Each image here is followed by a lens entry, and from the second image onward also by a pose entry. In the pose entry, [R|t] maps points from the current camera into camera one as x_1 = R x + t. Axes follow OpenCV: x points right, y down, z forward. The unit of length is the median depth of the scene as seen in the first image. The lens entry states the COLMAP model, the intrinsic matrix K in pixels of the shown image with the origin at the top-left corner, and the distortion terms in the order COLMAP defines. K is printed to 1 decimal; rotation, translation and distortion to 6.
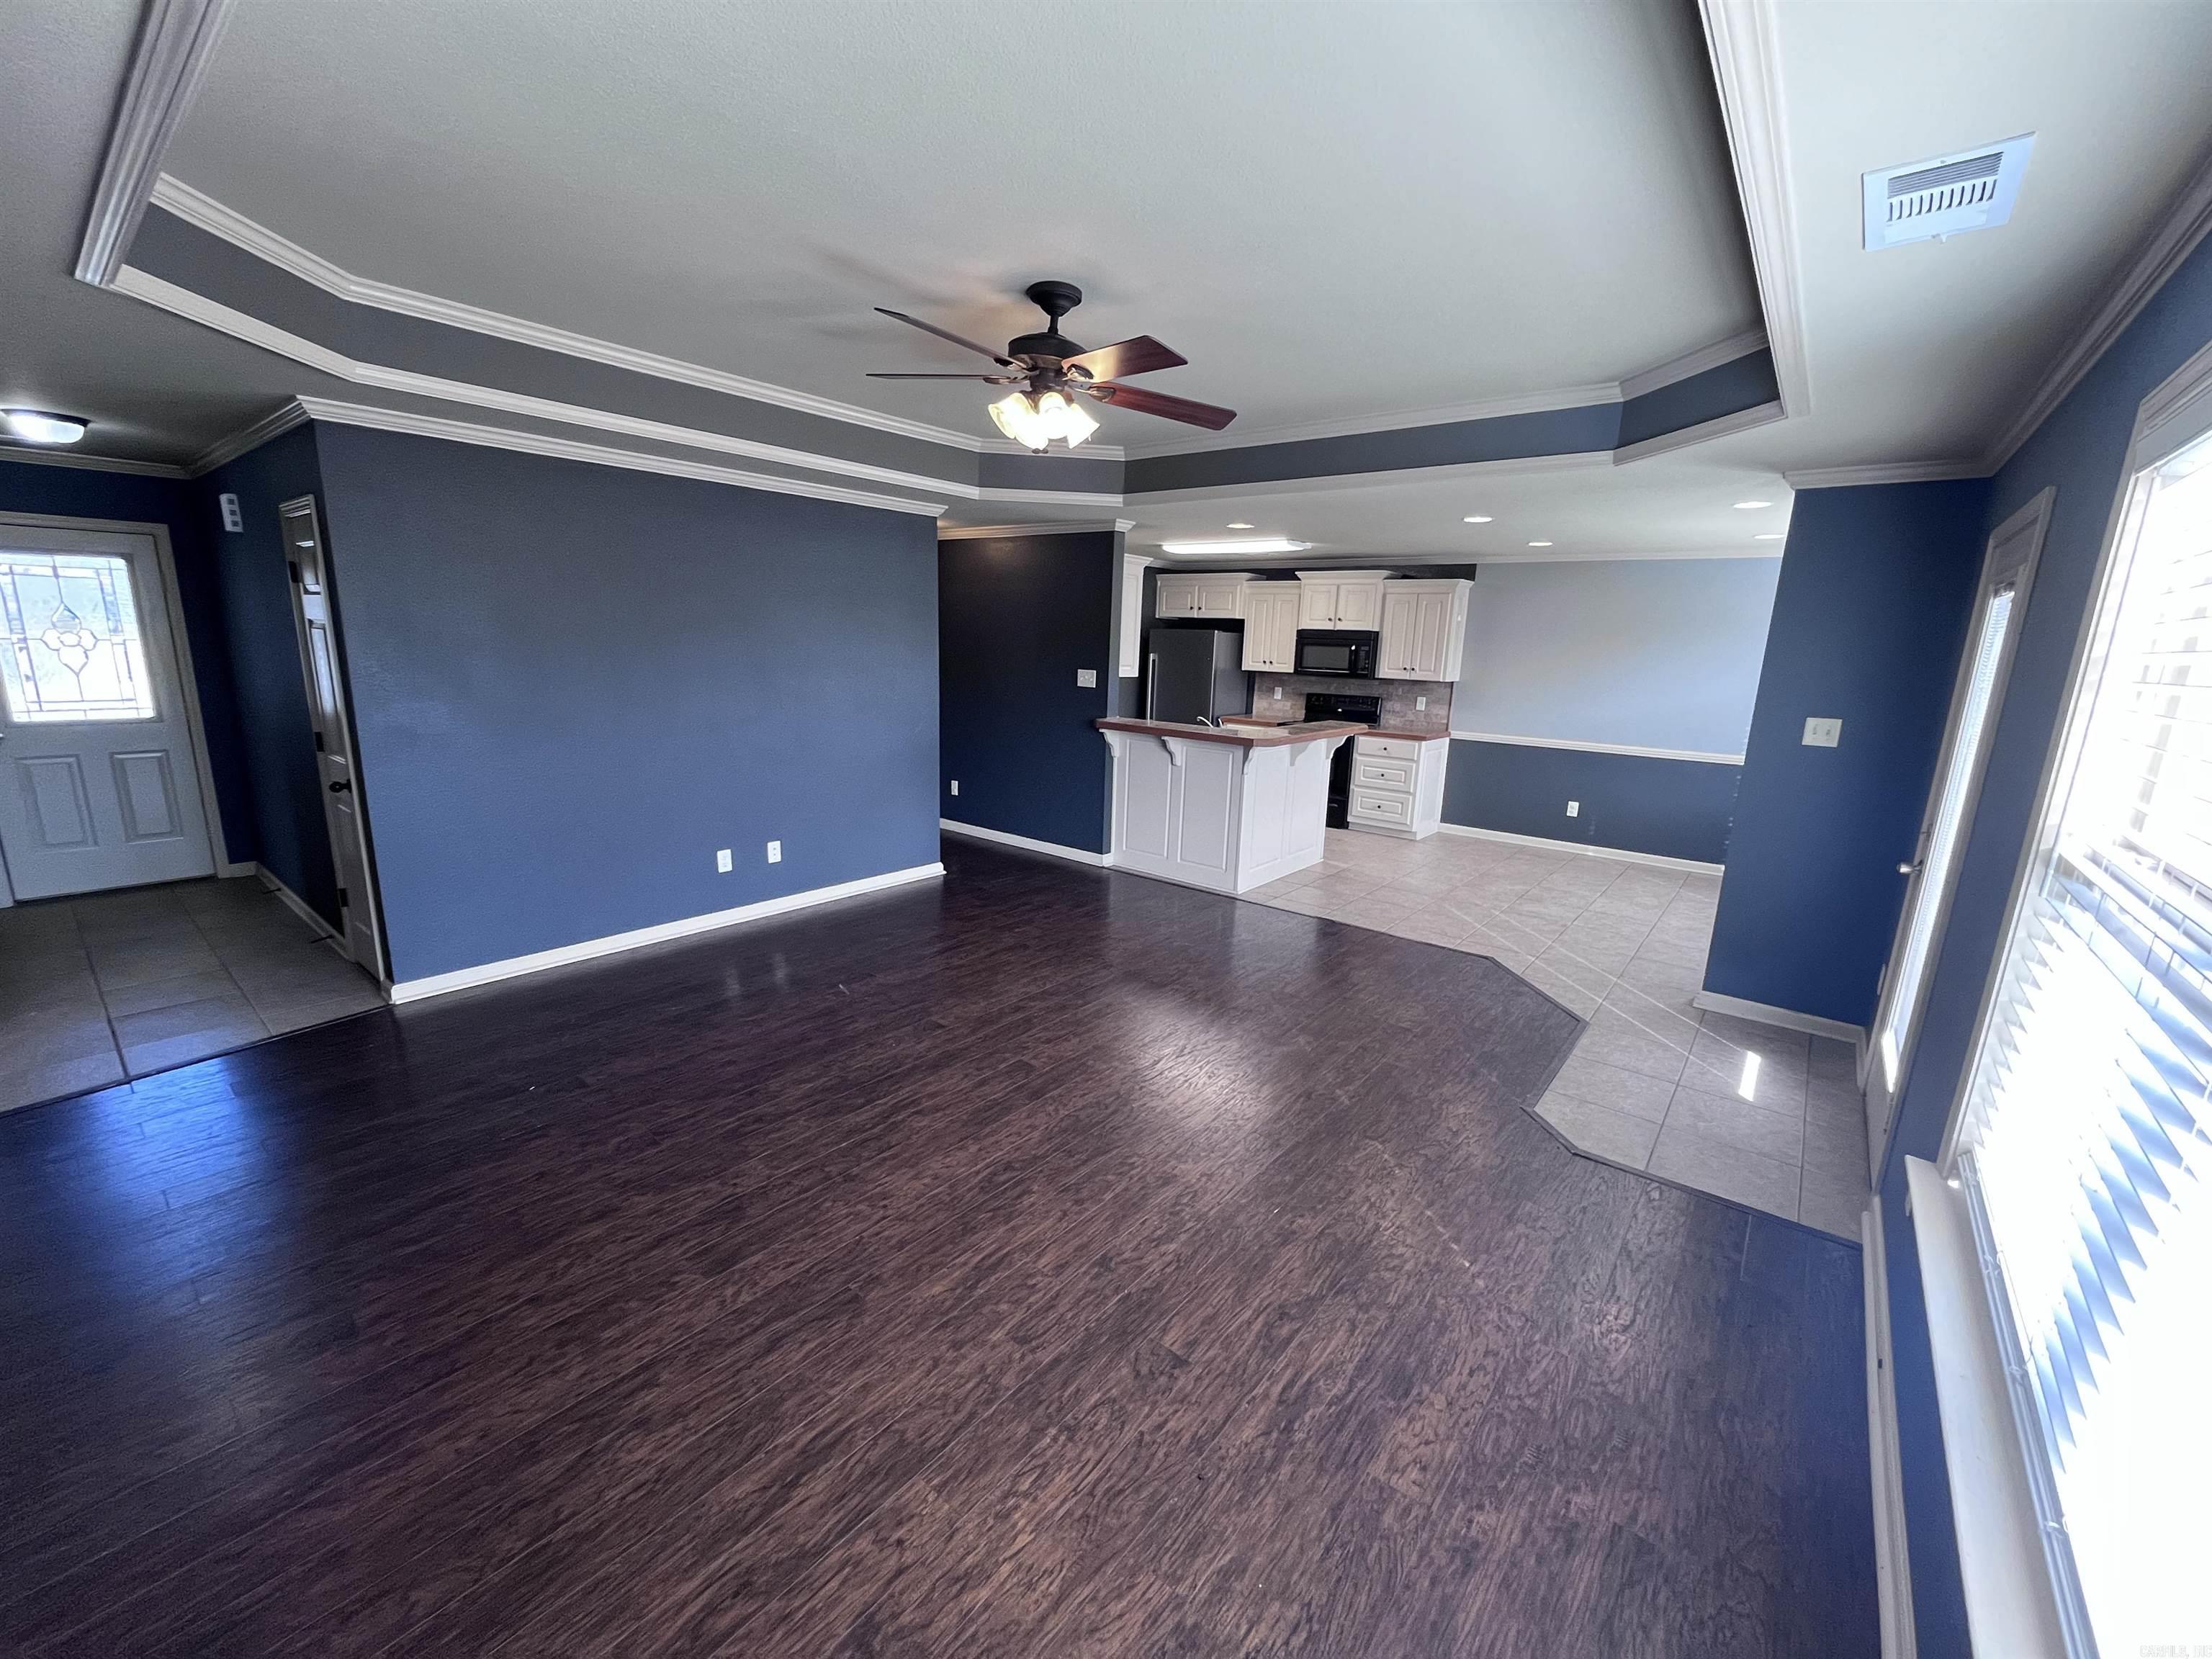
lens RADIAL K [[892.0, 0, 1102.4], [0, 892.0, 829.3], [0, 0, 1]] dist [0.002289, -0.003751]
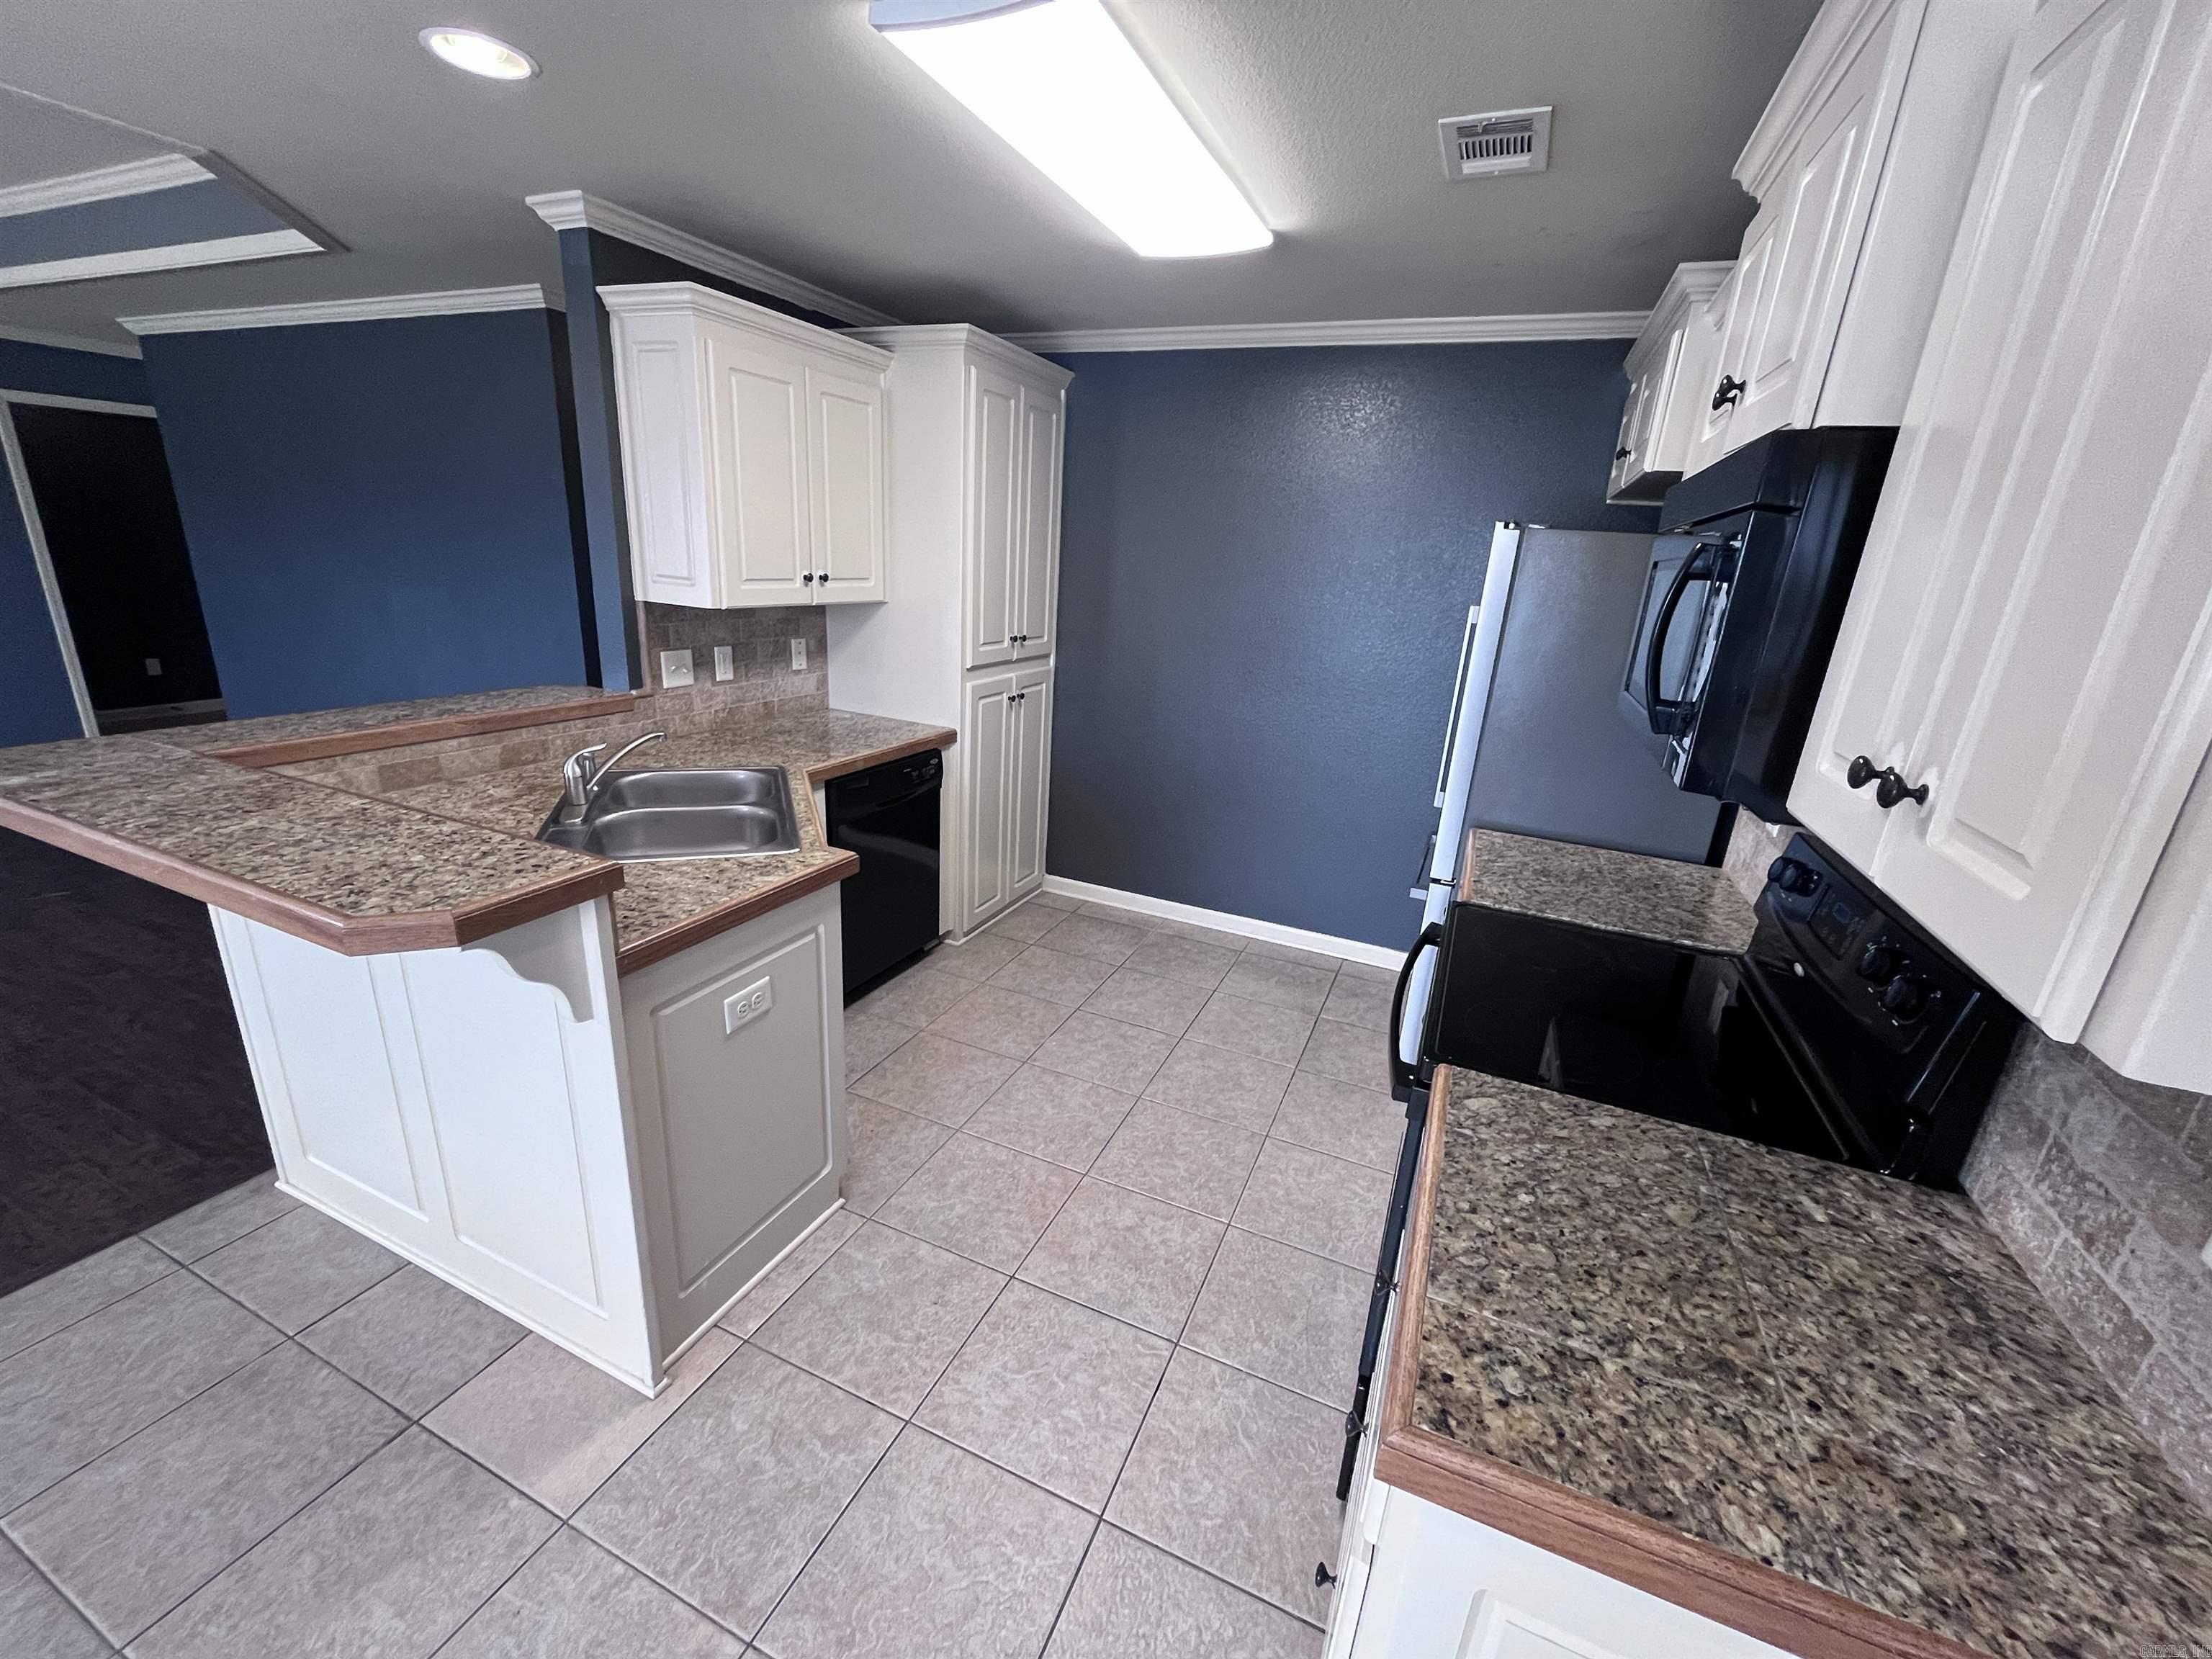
lens RADIAL K [[890.5, 0, 1104.6], [0, 890.5, 831.3], [0, 0, 1]] dist [-0.003432, -0.000287]
pose [[0.265344, 0.273883, -0.924436, 0.405408], [-0.254121, 0.944769, 0.206966, -0.170746], [0.930062, 0.180002, 0.320288, 0.880818]]
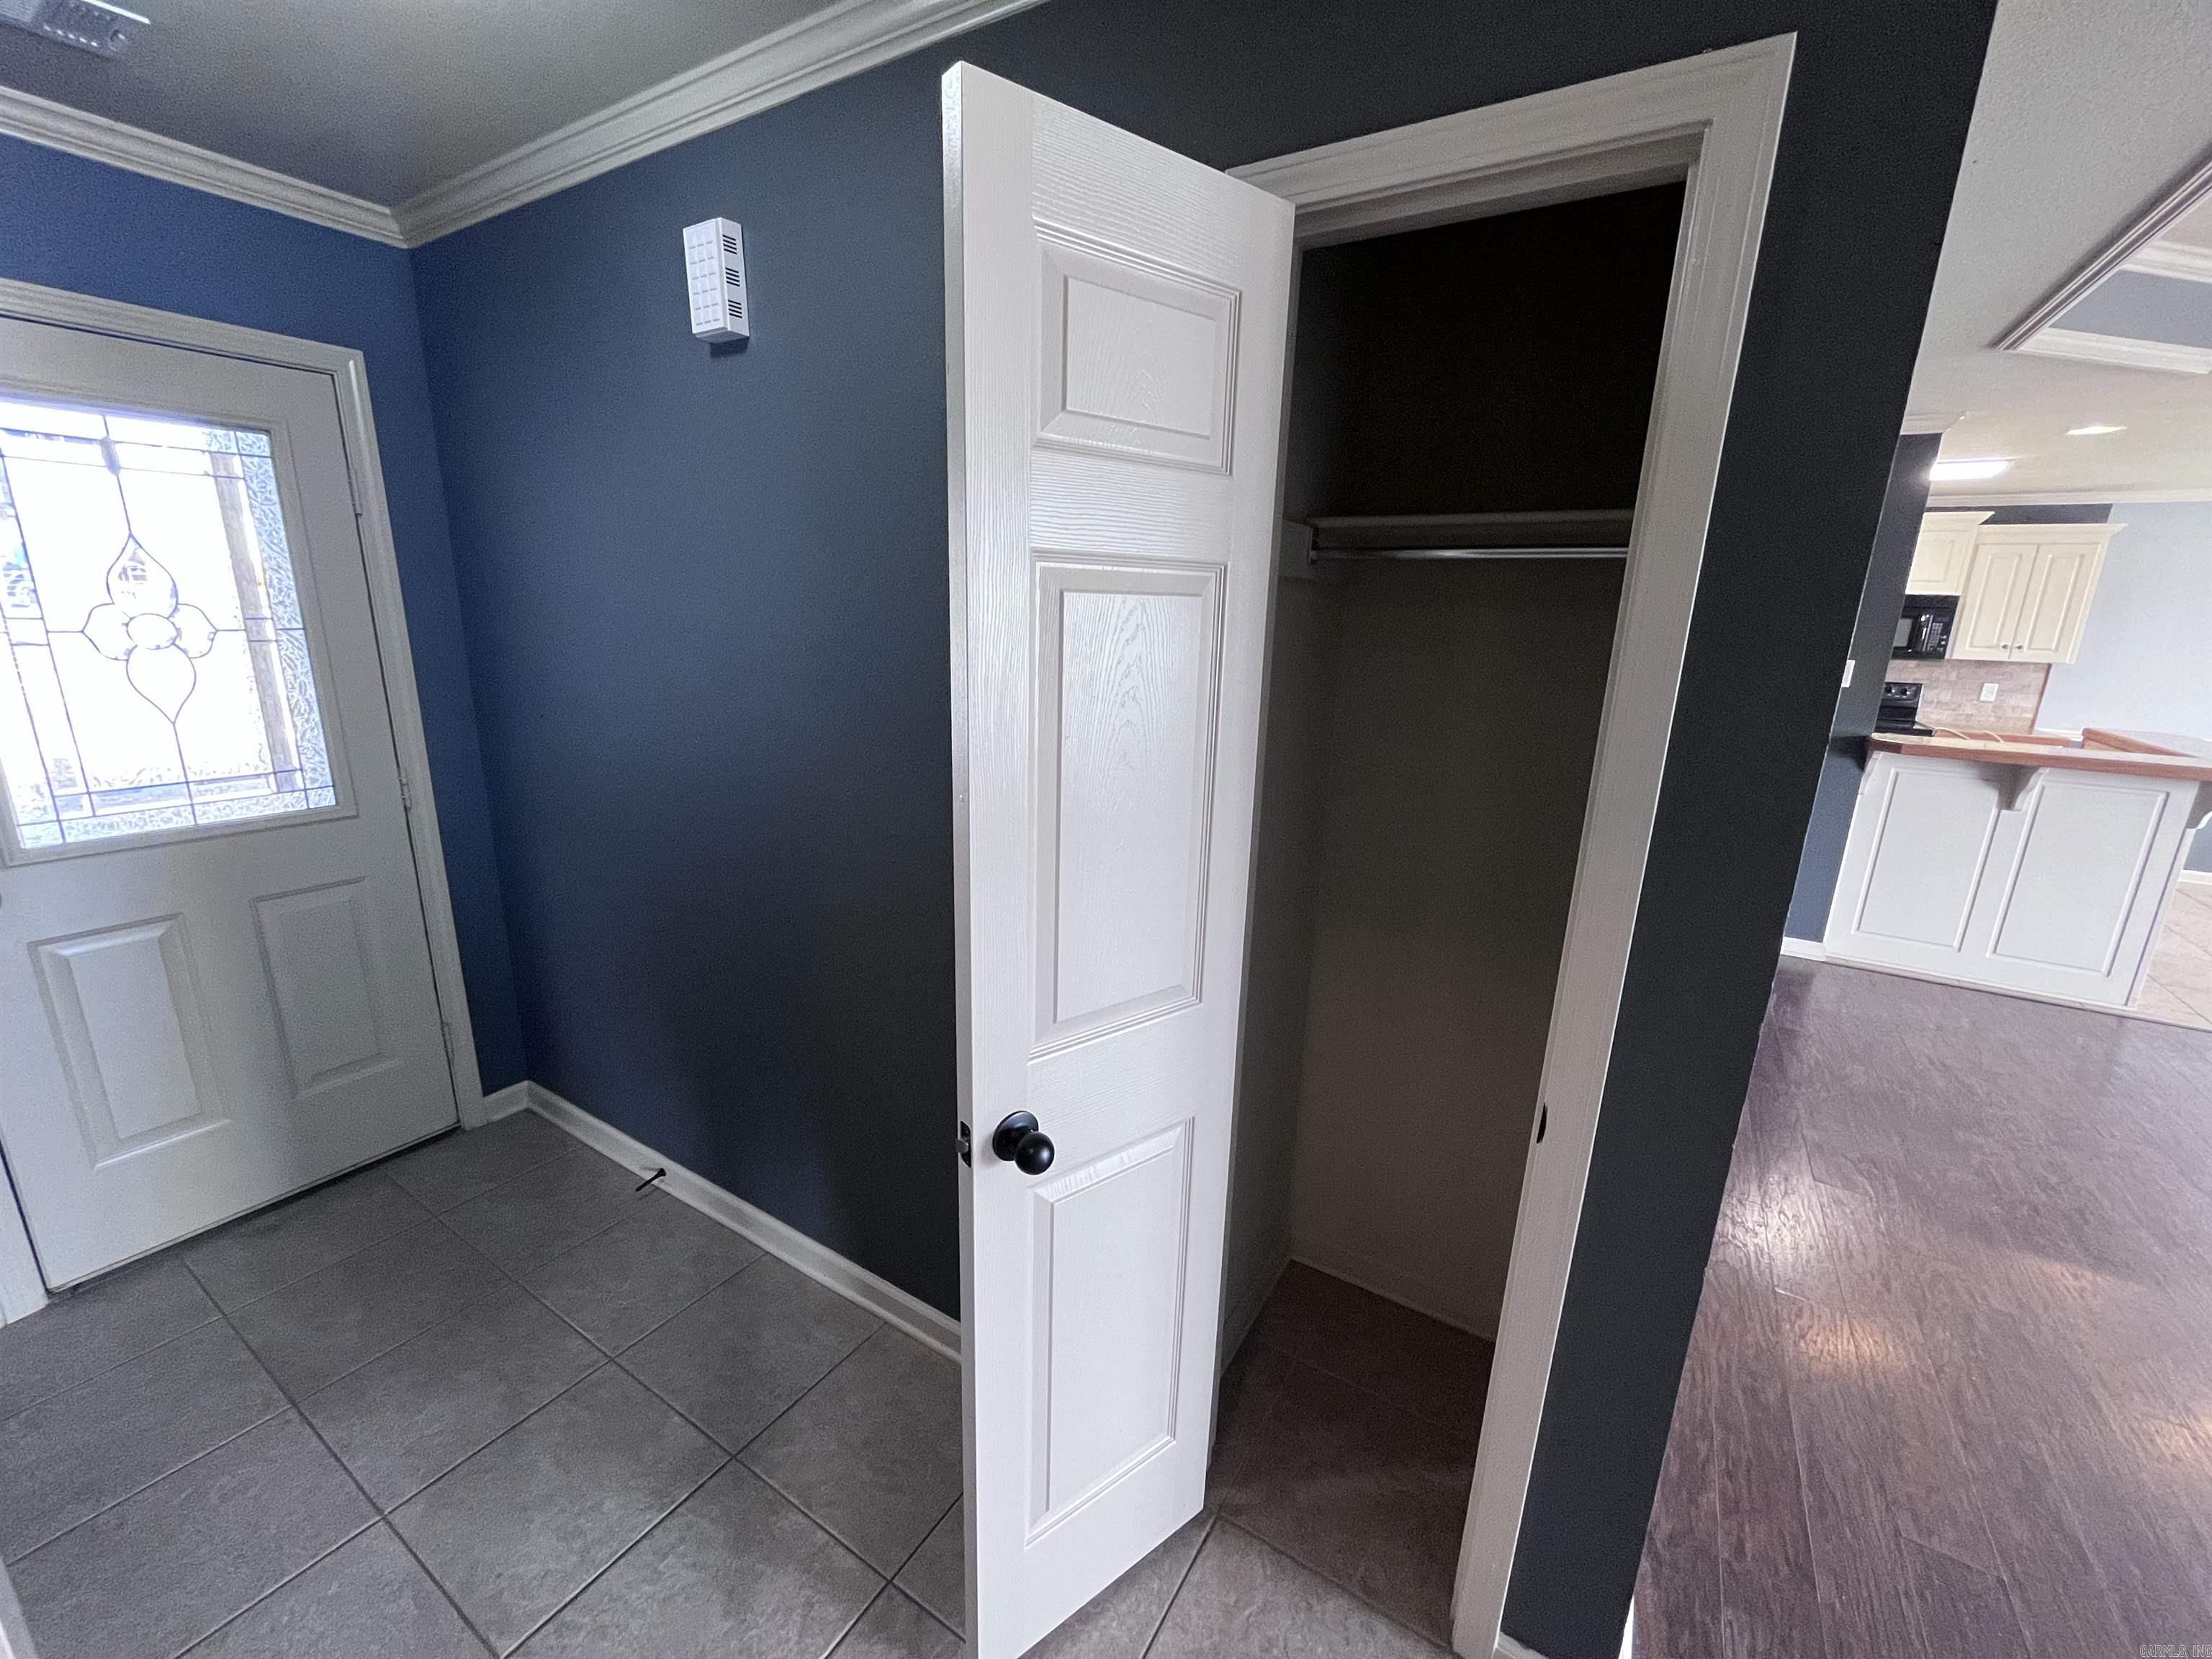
lens RADIAL K [[890.5, 0, 1104.6], [0, 890.5, 831.3], [0, 0, 1]] dist [-0.003432, -0.000287]
pose [[0.993241, -0.035454, 0.110523, -0.484407], [0.031256, 0.998731, 0.039490, -0.078202], [-0.111783, -0.035769, 0.993089, 0.342666]]
